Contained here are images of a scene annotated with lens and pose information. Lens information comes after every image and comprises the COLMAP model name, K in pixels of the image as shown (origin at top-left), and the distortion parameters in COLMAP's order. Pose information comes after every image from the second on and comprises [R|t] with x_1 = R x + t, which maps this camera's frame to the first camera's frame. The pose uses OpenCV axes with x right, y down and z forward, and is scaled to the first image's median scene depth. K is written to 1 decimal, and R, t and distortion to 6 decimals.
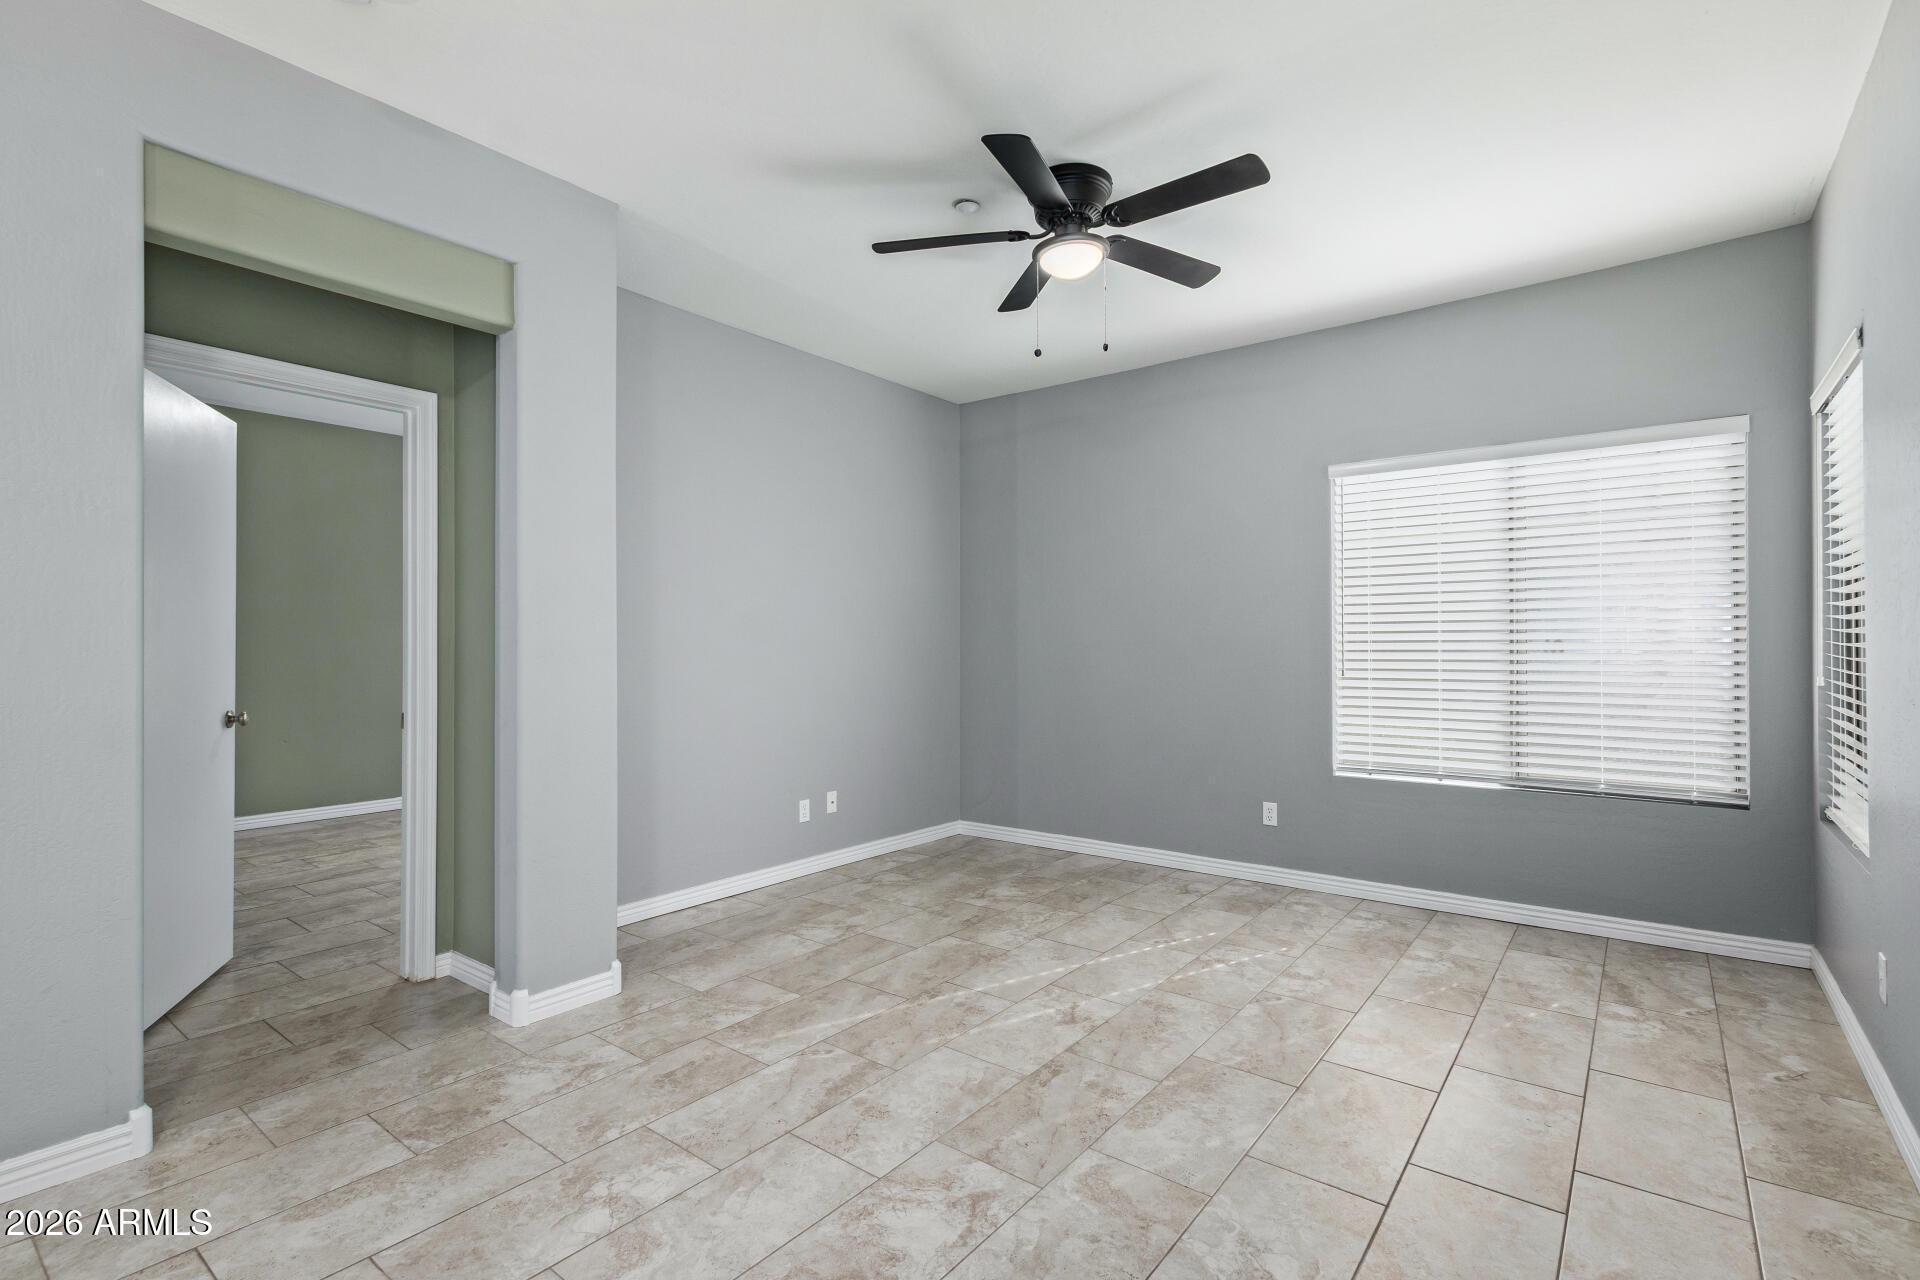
lens RADIAL K [[893.5, 0, 959.3], [0, 893.5, 637.7], [0, 0, 1]] dist [0.003430, -0.000844]
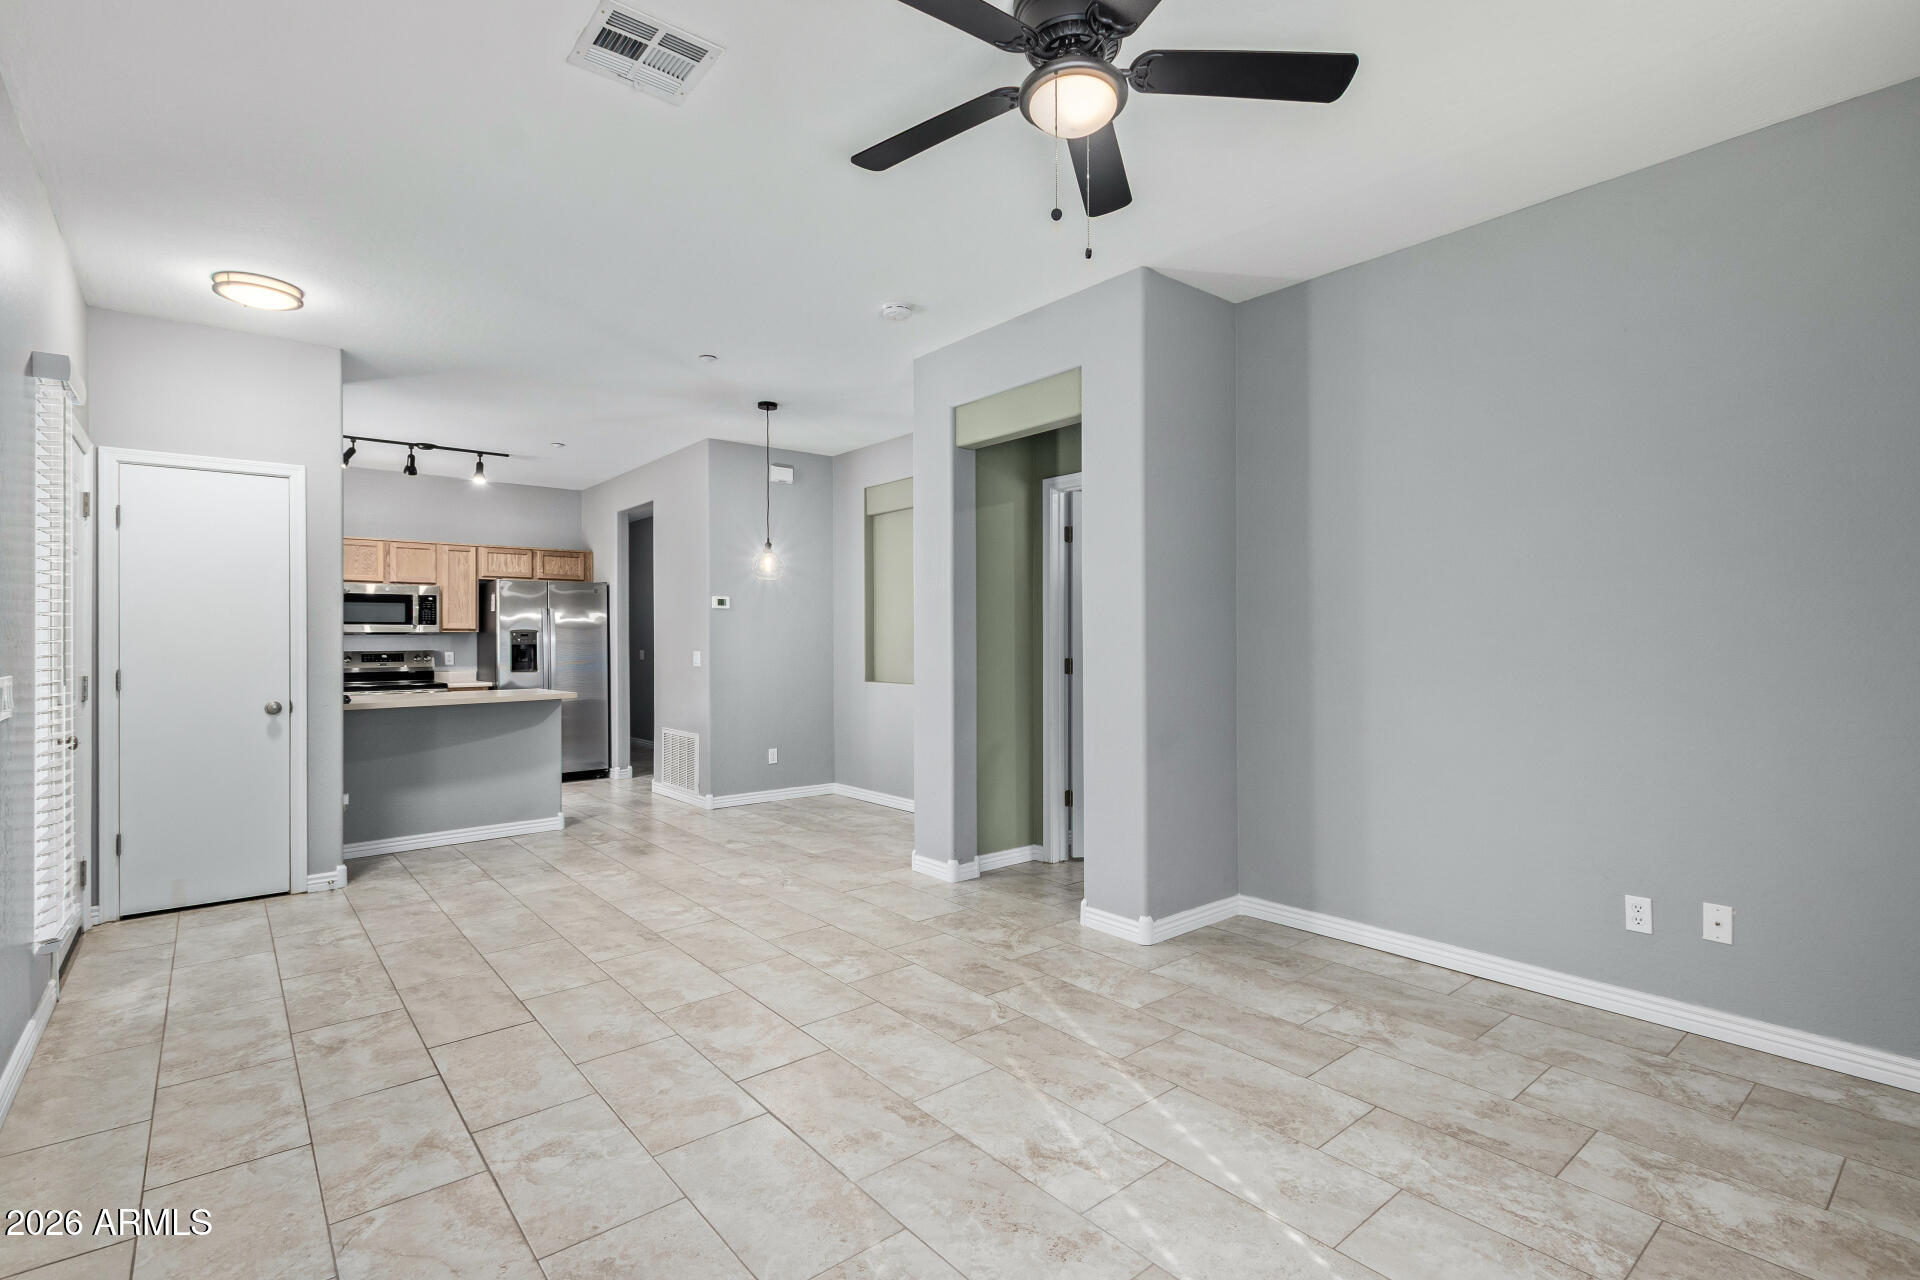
lens RADIAL K [[891.3, 0, 961.4], [0, 891.3, 637.1], [0, 0, 1]] dist [0.004887, -0.000807]
pose [[-0.214656, -0.002193, -0.976687, 0.811396], [0.009938, 0.999941, -0.004429, -0.000631], [0.976639, -0.010658, -0.214622, 1.029517]]
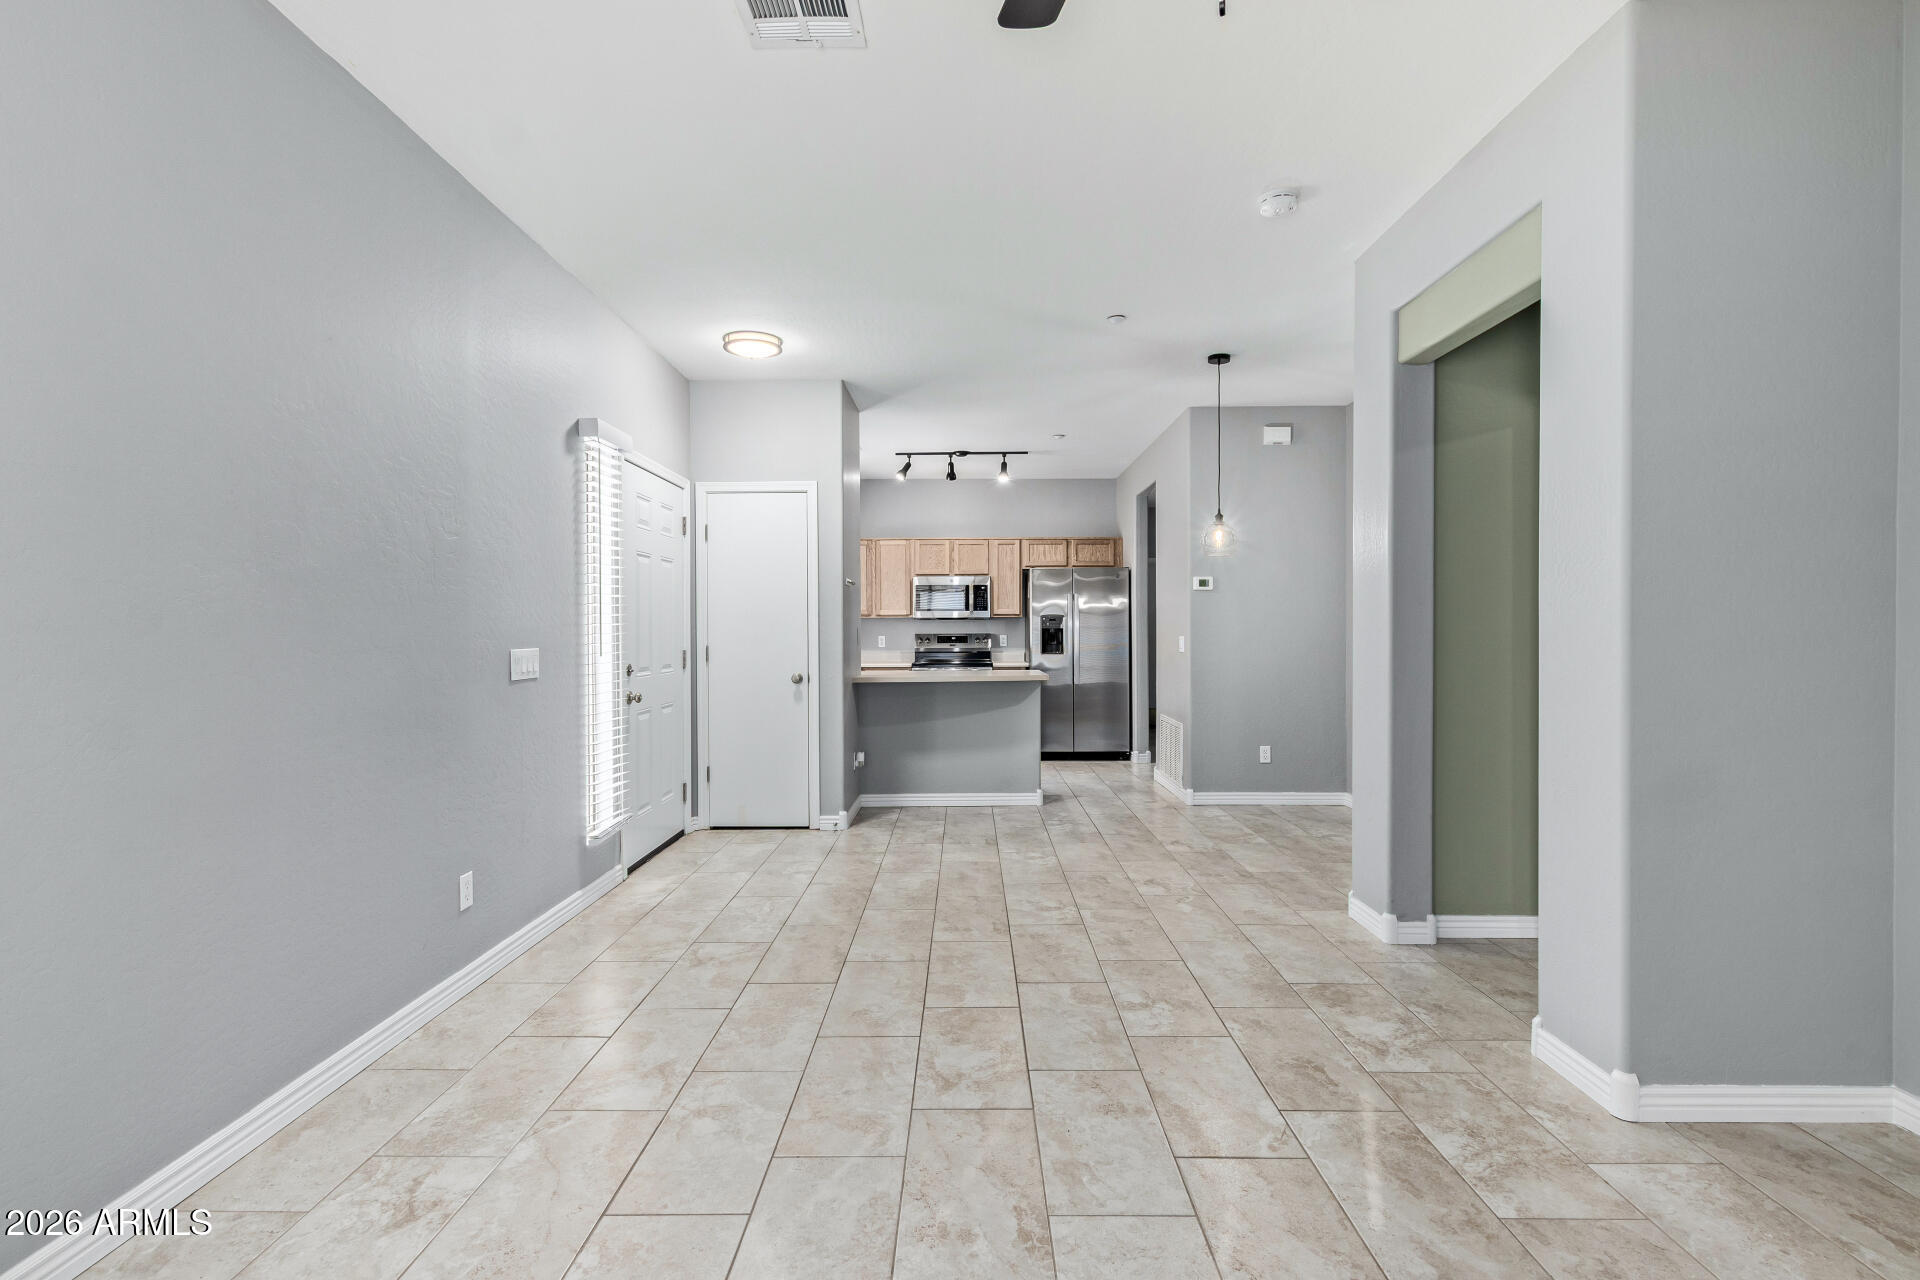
lens RADIAL K [[893.5, 0, 959.3], [0, 893.5, 637.7], [0, 0, 1]] dist [0.003430, -0.000844]
pose [[-0.796390, 0.009575, -0.604708, 0.472425], [0.007079, 0.999954, 0.006511, 0.005217], [0.604742, 0.000904, -0.796421, 1.261214]]
